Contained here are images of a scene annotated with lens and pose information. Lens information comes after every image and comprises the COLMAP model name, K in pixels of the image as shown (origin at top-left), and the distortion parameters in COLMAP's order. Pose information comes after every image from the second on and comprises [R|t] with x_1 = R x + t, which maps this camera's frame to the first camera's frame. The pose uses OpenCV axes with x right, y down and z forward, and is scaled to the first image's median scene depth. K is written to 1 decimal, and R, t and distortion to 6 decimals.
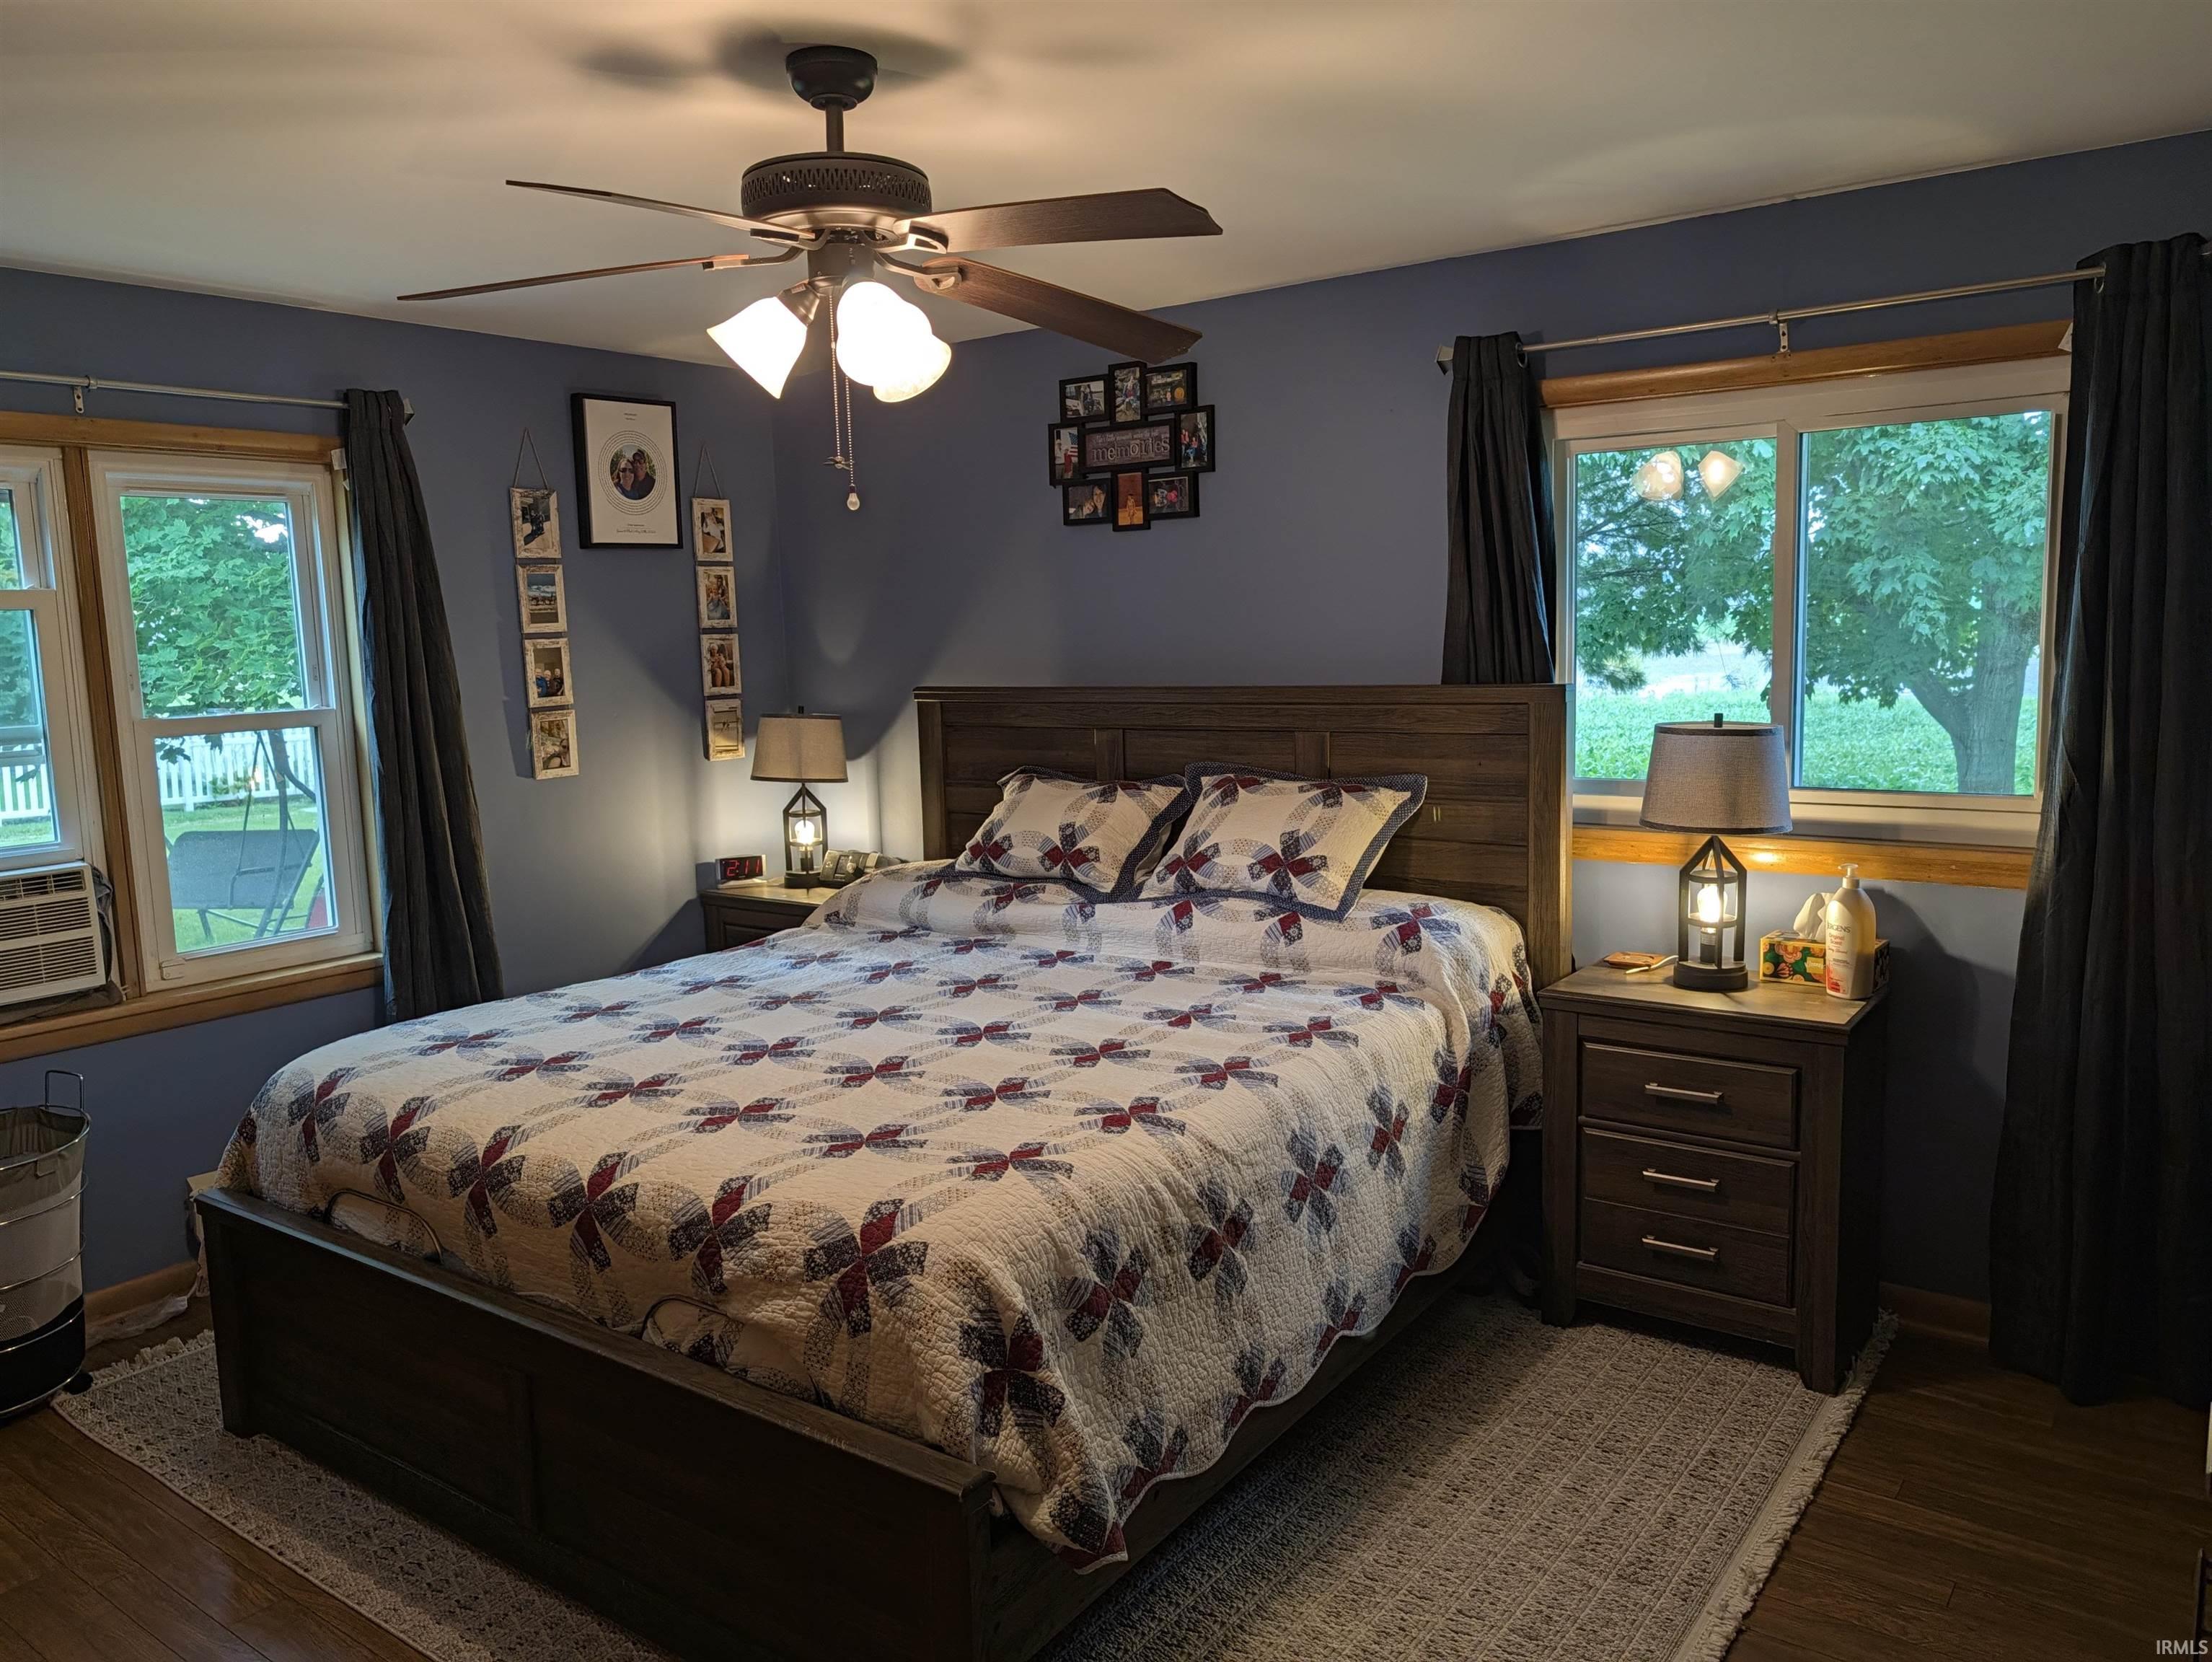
lens RADIAL K [[1585.9, 0, 1106.0], [0, 1585.9, 831.0], [0, 0, 1]] dist [-0.003301, -0.002764]
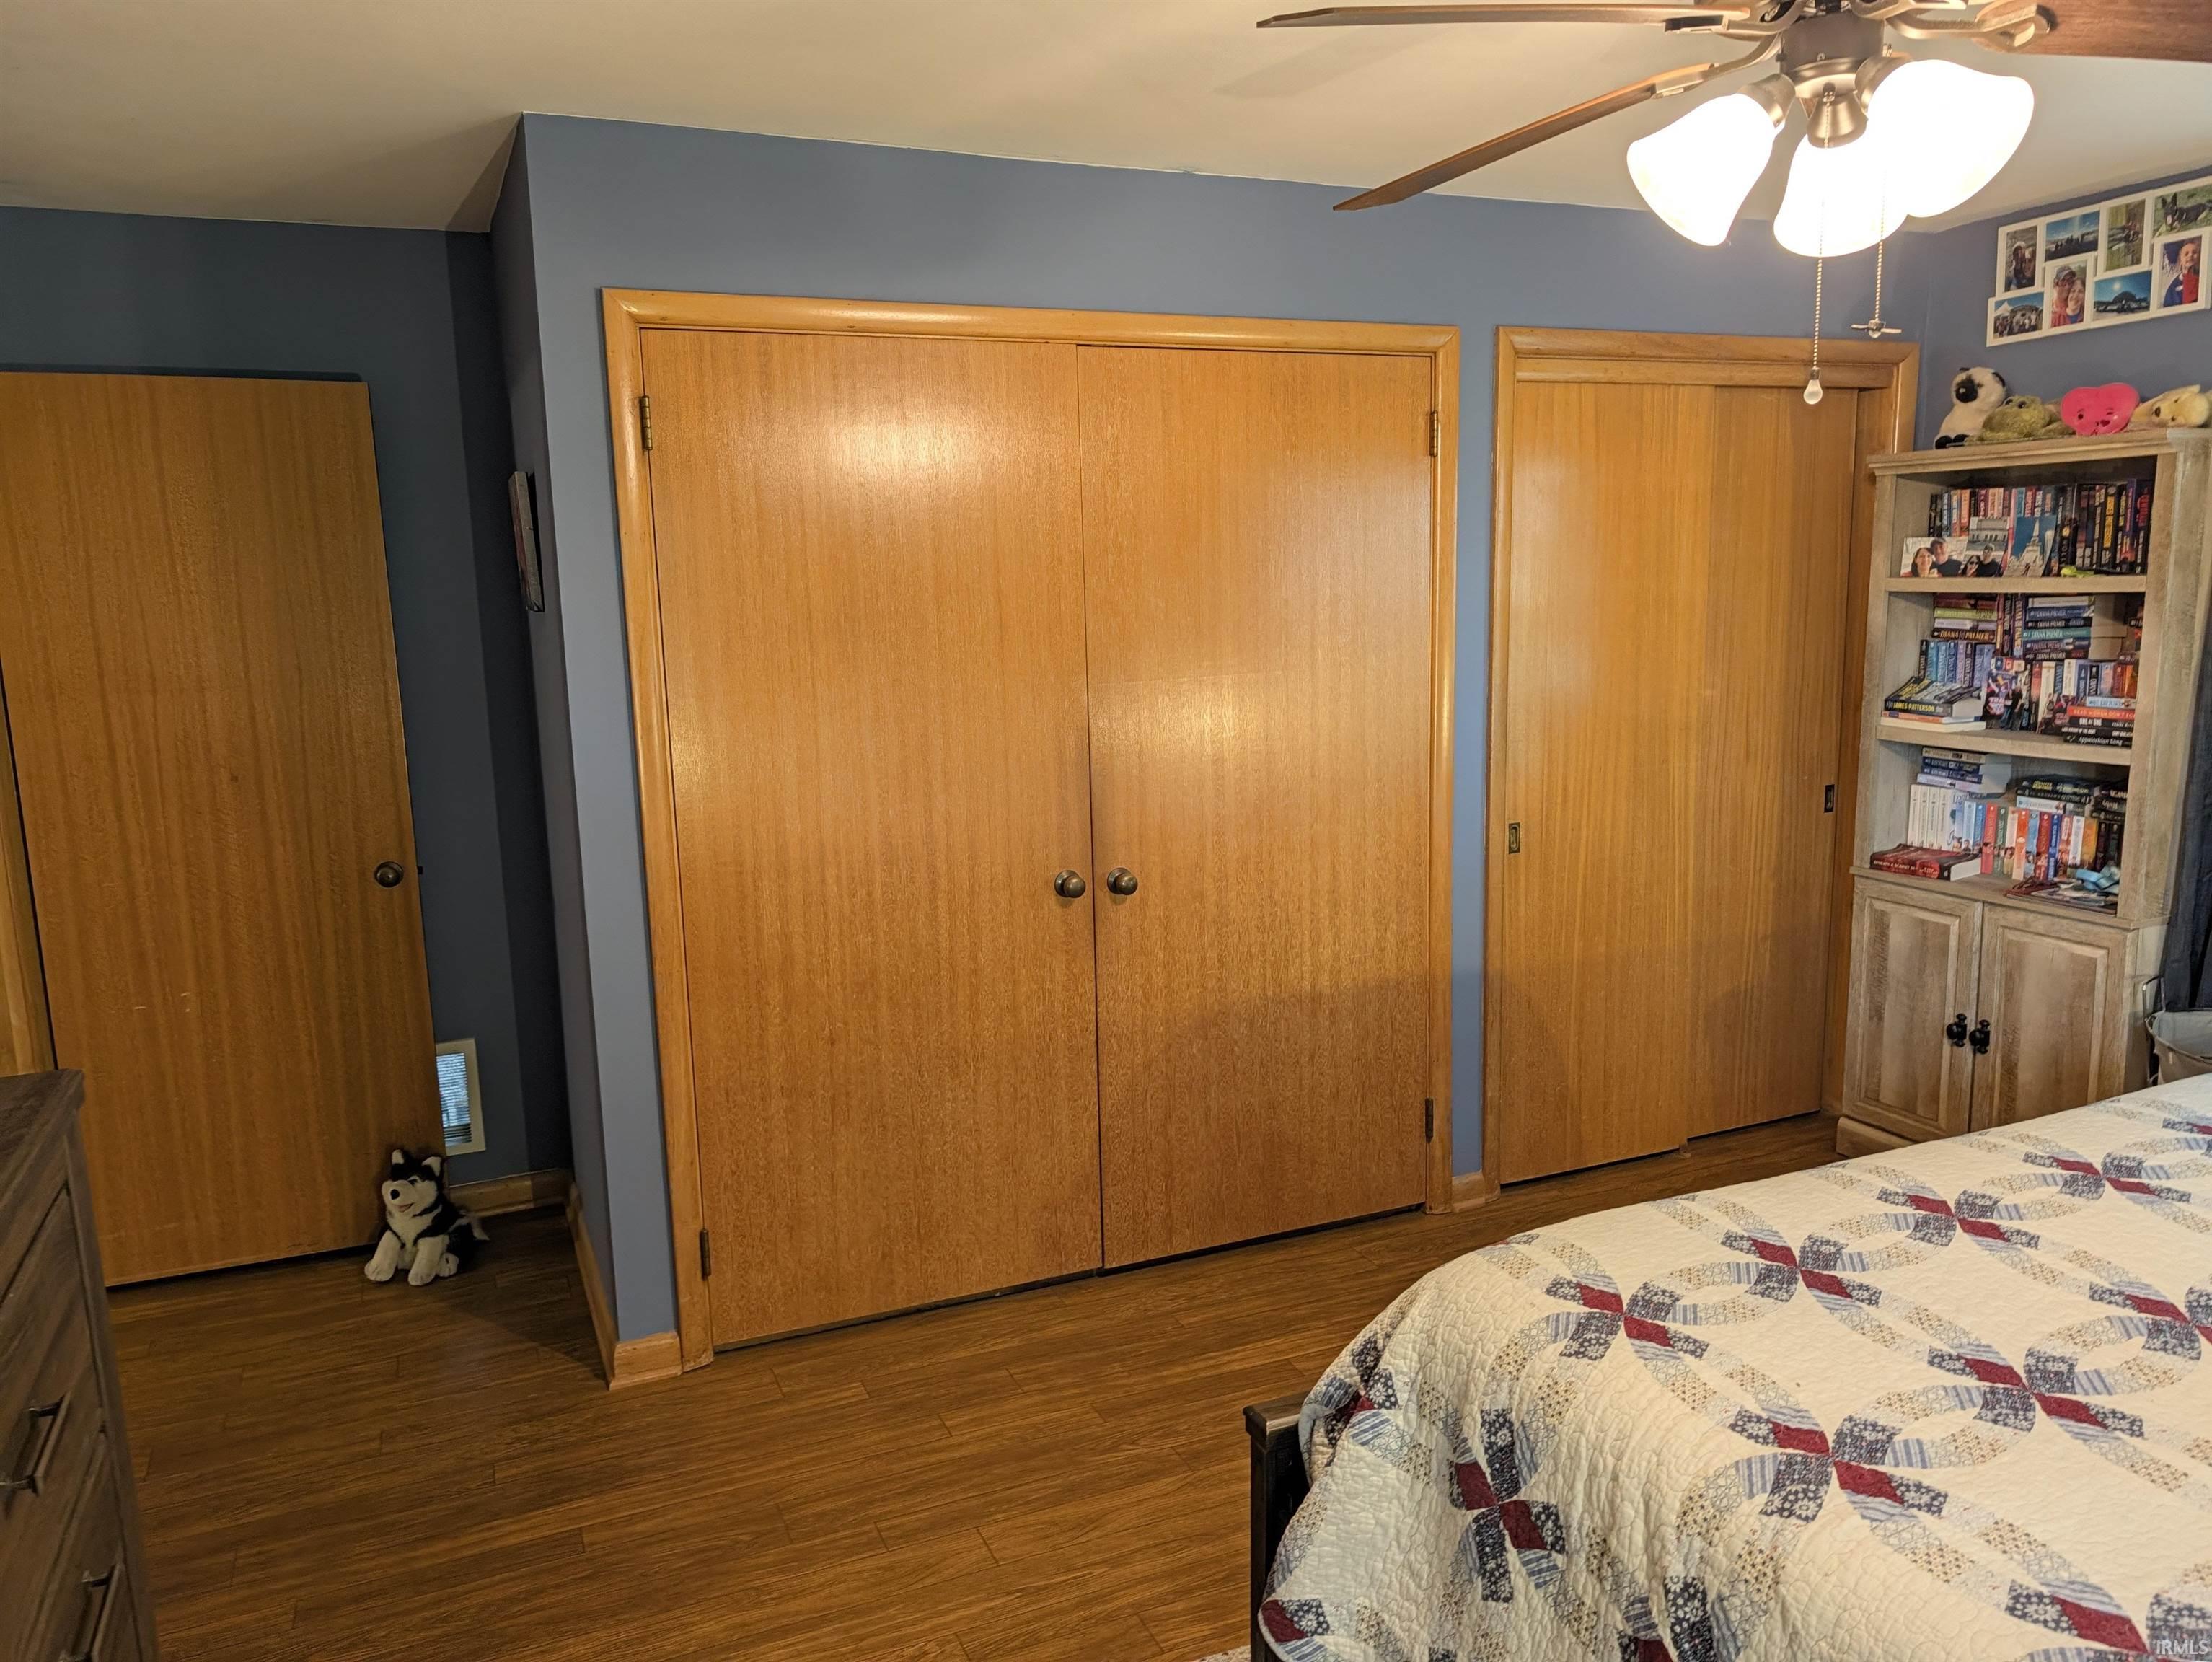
lens RADIAL K [[1585.9, 0, 1106.0], [0, 1585.9, 831.0], [0, 0, 1]] dist [-0.003301, -0.002764]
pose [[-0.495999, 0.187111, -0.847924, 0.544631], [-0.074655, 0.963702, 0.256330, -0.151422], [0.865108, 0.190441, -0.464027, 0.936152]]
